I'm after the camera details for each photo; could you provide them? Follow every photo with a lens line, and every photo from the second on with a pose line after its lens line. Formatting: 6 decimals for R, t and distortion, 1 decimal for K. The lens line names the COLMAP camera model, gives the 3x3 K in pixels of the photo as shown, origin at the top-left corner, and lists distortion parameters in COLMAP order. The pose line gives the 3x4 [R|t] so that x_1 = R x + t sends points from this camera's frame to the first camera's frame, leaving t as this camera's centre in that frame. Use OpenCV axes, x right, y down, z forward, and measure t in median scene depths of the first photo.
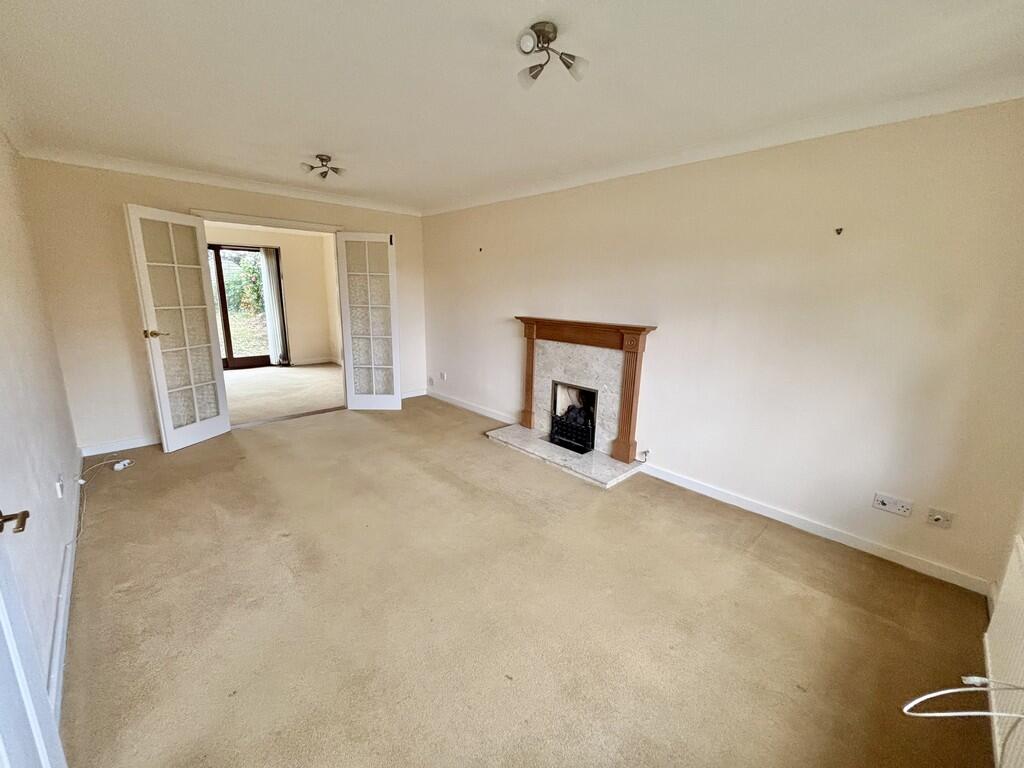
lens RADIAL K [[413.0, 0, 512.0], [0, 413.0, 384.0], [0, 0, 1]] dist [0.000672, 0.000056]
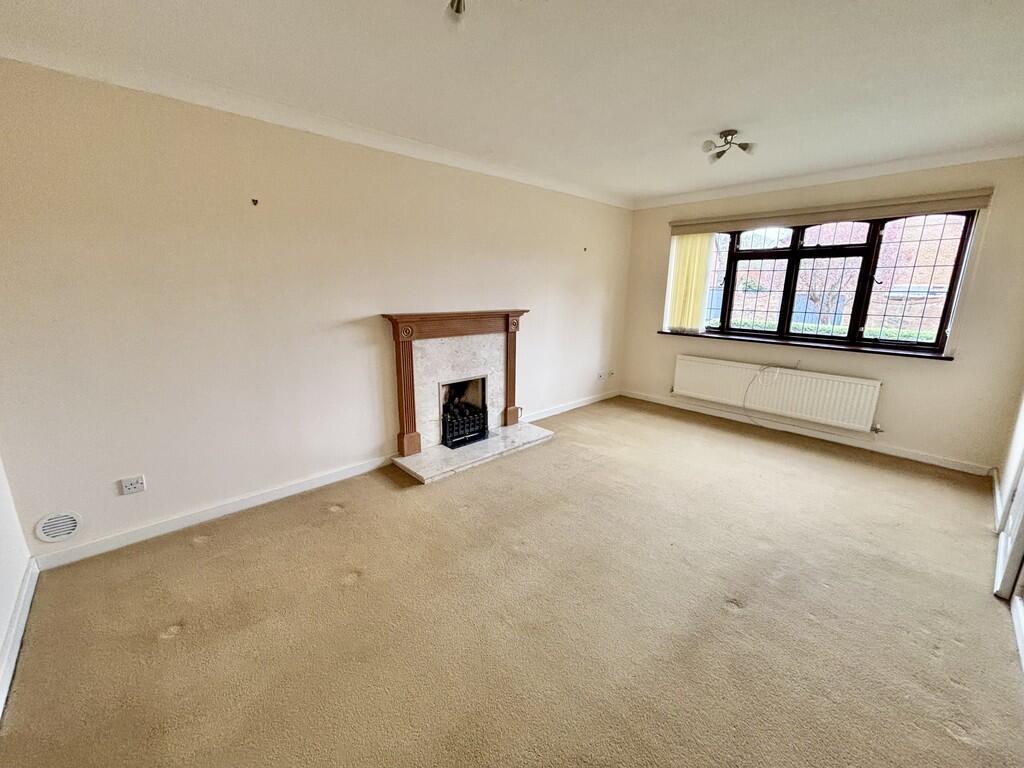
lens RADIAL K [[405.0, 0, 515.0], [0, 405.0, 389.7], [0, 0, 1]] dist [-0.000105, -0.000026]
pose [[-0.014439, -0.263930, 0.964434, -0.797261], [0.205172, 0.943228, 0.261199, -0.202117], [-0.978619, 0.201646, 0.040532, 0.879478]]
